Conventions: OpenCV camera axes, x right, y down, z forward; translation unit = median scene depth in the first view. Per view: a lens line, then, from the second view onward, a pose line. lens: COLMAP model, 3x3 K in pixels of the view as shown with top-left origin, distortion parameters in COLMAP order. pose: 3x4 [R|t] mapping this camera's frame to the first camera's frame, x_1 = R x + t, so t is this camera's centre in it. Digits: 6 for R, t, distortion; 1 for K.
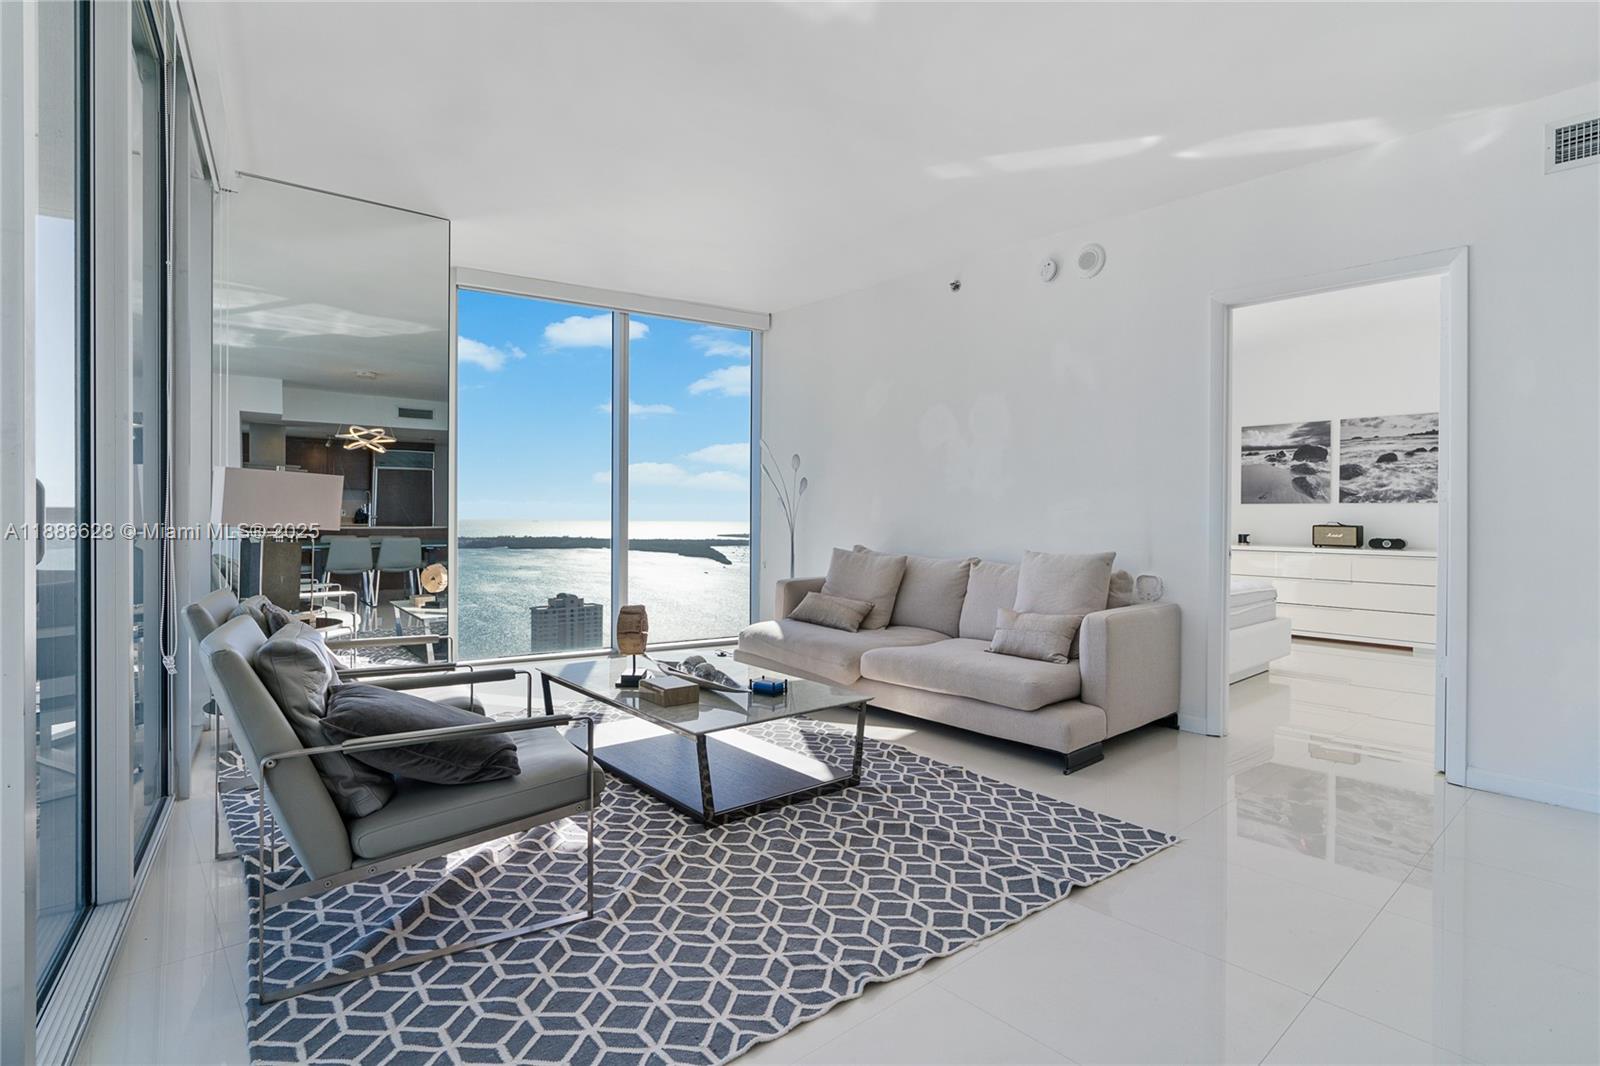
lens RADIAL K [[801.5, 0, 806.6], [0, 801.5, 521.0], [0, 0, 1]] dist [0.000539, 0.000934]
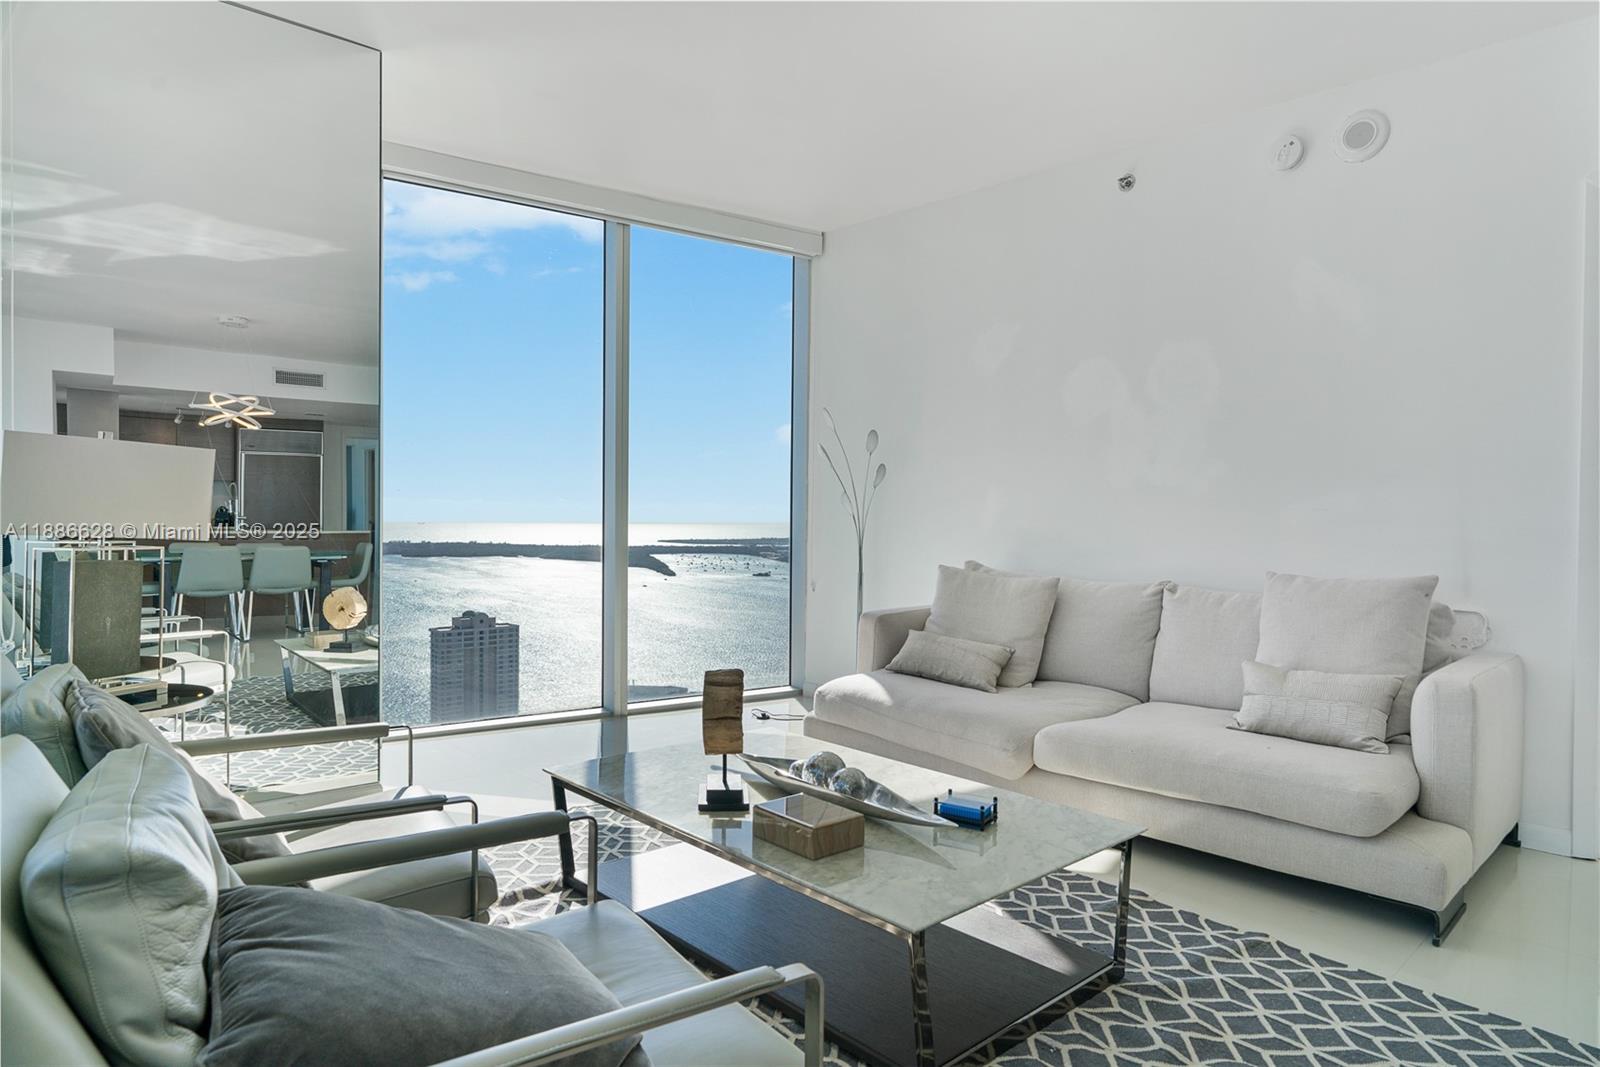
lens RADIAL K [[951.3, 0, 800.0], [0, 951.3, 533.5], [0, 0, 1]] dist [-0.004370, 0.014946]
pose [[0.999071, 0.002538, 0.043021, -0.131282], [-0.002973, 0.999945, 0.010052, -0.001442], [-0.042994, -0.010170, 0.999024, 0.206907]]
